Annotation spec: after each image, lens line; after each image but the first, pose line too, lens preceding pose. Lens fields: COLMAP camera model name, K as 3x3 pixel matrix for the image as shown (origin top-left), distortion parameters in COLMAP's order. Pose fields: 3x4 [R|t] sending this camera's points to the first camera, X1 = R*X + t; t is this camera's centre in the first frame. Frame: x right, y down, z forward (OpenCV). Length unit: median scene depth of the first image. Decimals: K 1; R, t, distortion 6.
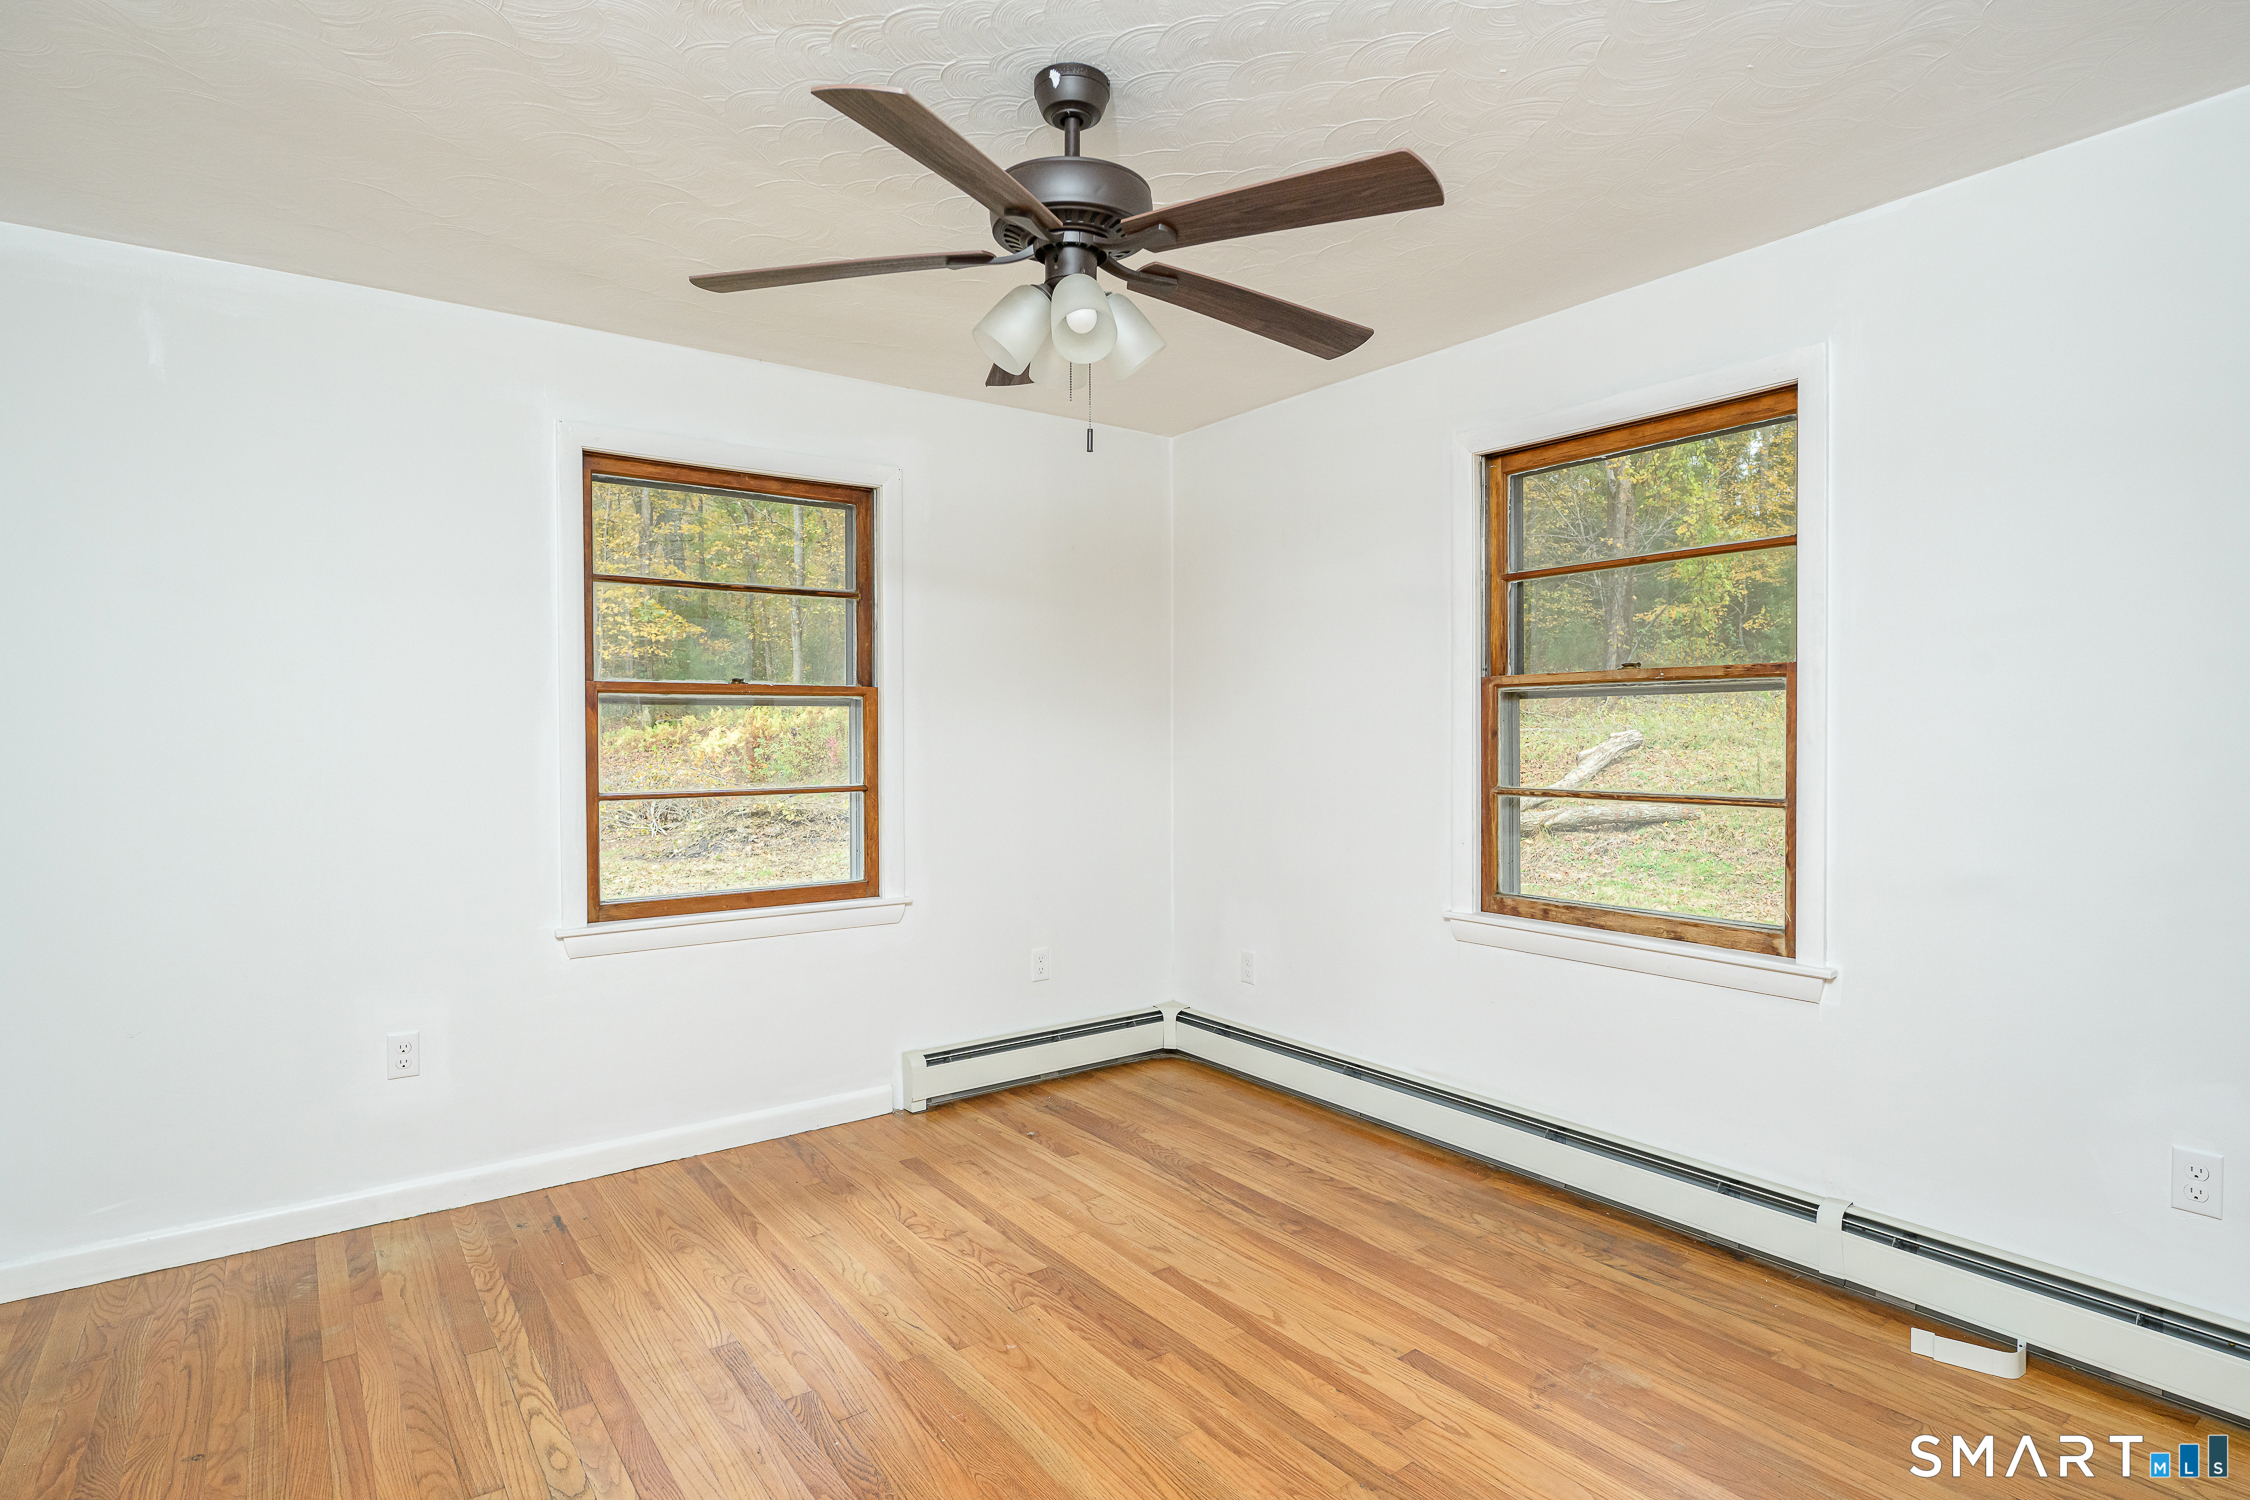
lens RADIAL K [[1175.2, 0, 1132.4], [0, 1175.2, 740.4], [0, 0, 1]] dist [-0.004628, -0.000703]
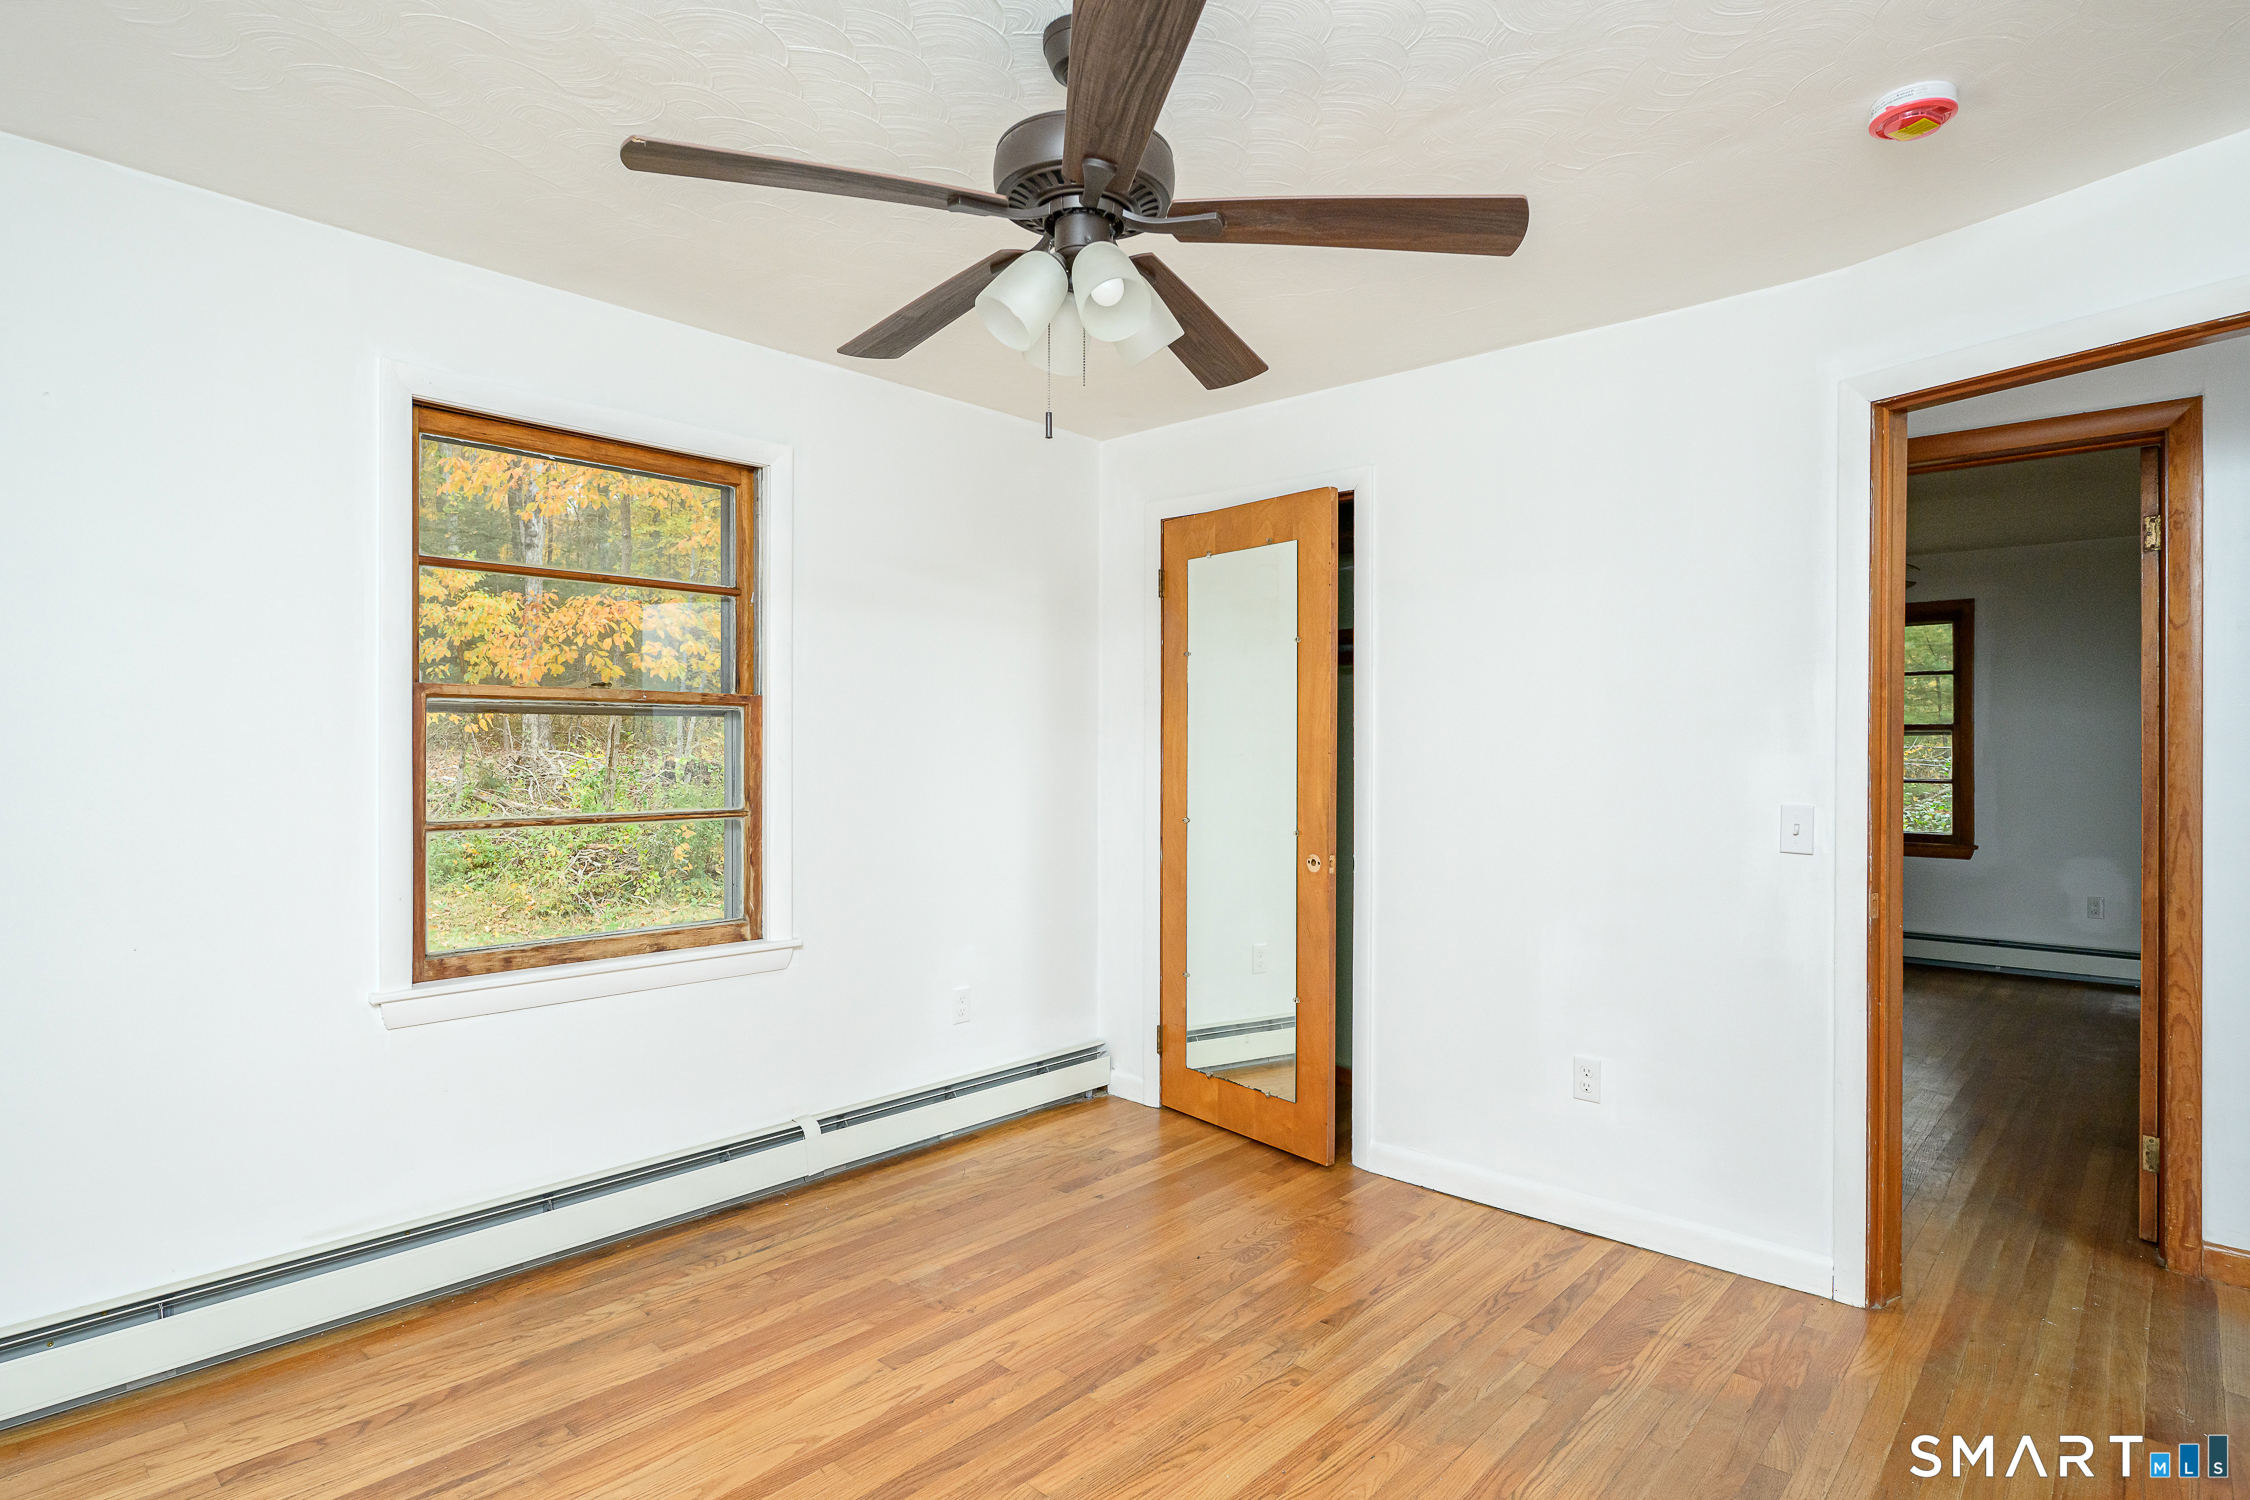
lens RADIAL K [[1175.2, 0, 1135.0], [0, 1175.2, 743.0], [0, 0, 1]] dist [-0.004628, -0.000703]
pose [[-0.203183, 0.008226, 0.979106, -0.692661], [0.006627, 0.999953, -0.007026, -0.006095], [-0.979118, 0.005061, -0.203228, 0.849151]]
